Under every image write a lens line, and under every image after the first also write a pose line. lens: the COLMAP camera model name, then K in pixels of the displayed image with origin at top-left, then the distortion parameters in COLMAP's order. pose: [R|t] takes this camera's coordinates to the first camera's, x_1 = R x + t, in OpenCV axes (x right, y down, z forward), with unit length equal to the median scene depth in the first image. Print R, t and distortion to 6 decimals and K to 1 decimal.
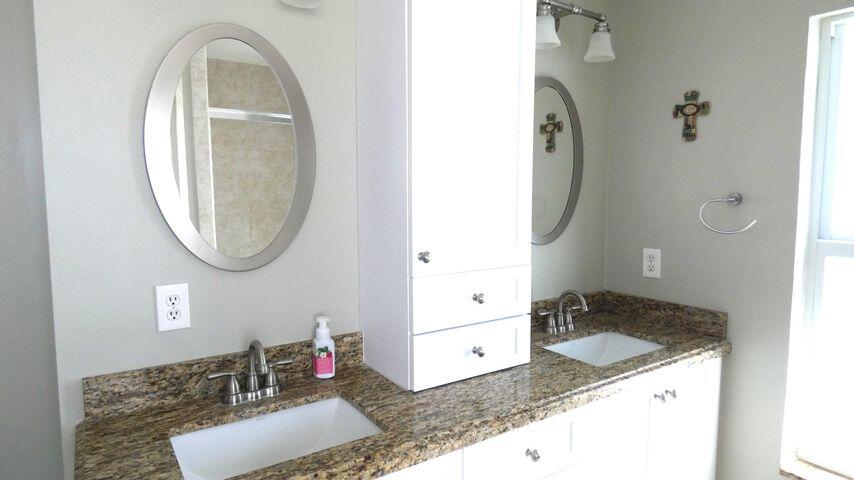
lens RADIAL K [[515.1, 0, 427.0], [0, 515.1, 240.0], [0, 0, 1]] dist [-0.000459, 0.000117]
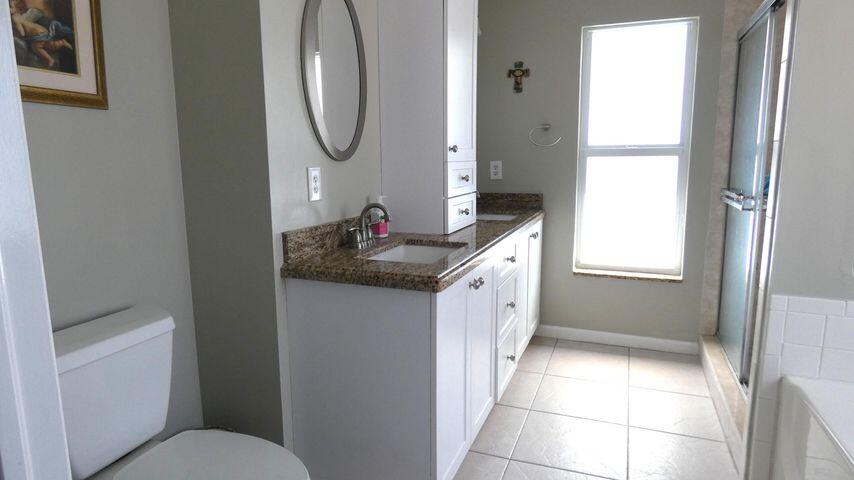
lens RADIAL K [[515.1, 0, 427.0], [0, 515.1, 240.0], [0, 0, 1]] dist [-0.000459, 0.000117]
pose [[0.821425, -0.097488, 0.561923, -0.784604], [0.063436, 0.994786, 0.079856, 0.142706], [-0.566778, -0.029949, 0.823326, -0.232567]]
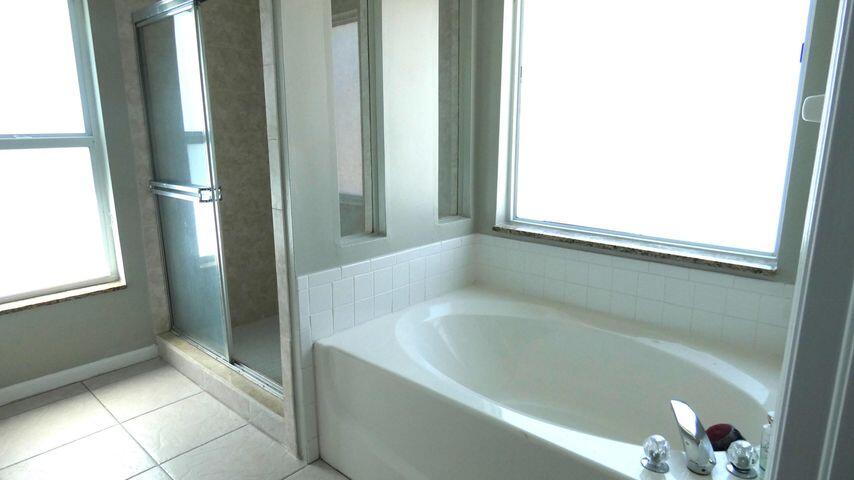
lens RADIAL K [[515.1, 0, 427.0], [0, 515.1, 240.0], [0, 0, 1]] dist [-0.000459, 0.000117]
pose [[-0.239017, -0.204246, 0.949292, -0.792603], [0.104915, 0.966473, 0.234358, 0.065660], [-0.965331, 0.155610, -0.209575, 0.137732]]
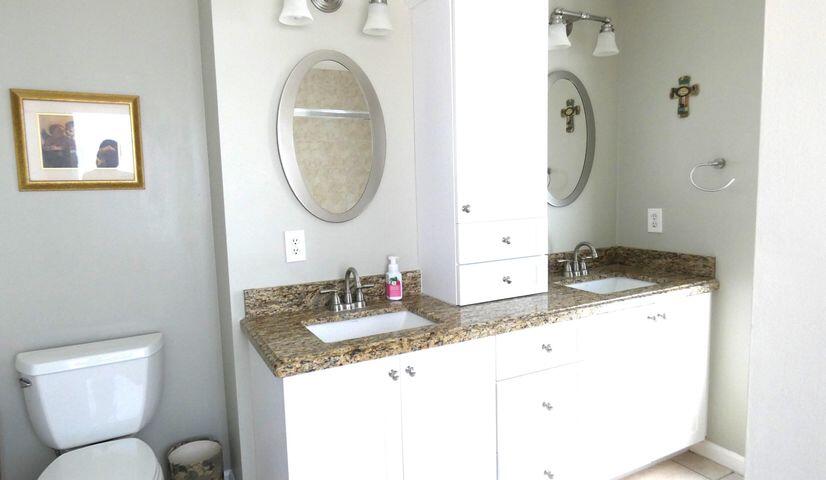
lens RADIAL K [[515.4, 0, 399.6], [0, 515.4, 238.8], [0, 0, 1]] dist [0.000211, -0.000213]
pose [[0.992386, -0.015959, -0.122128, -0.012007], [0.017993, 0.999717, 0.015573, 0.070011], [0.121845, -0.017652, 0.992392, -0.325774]]
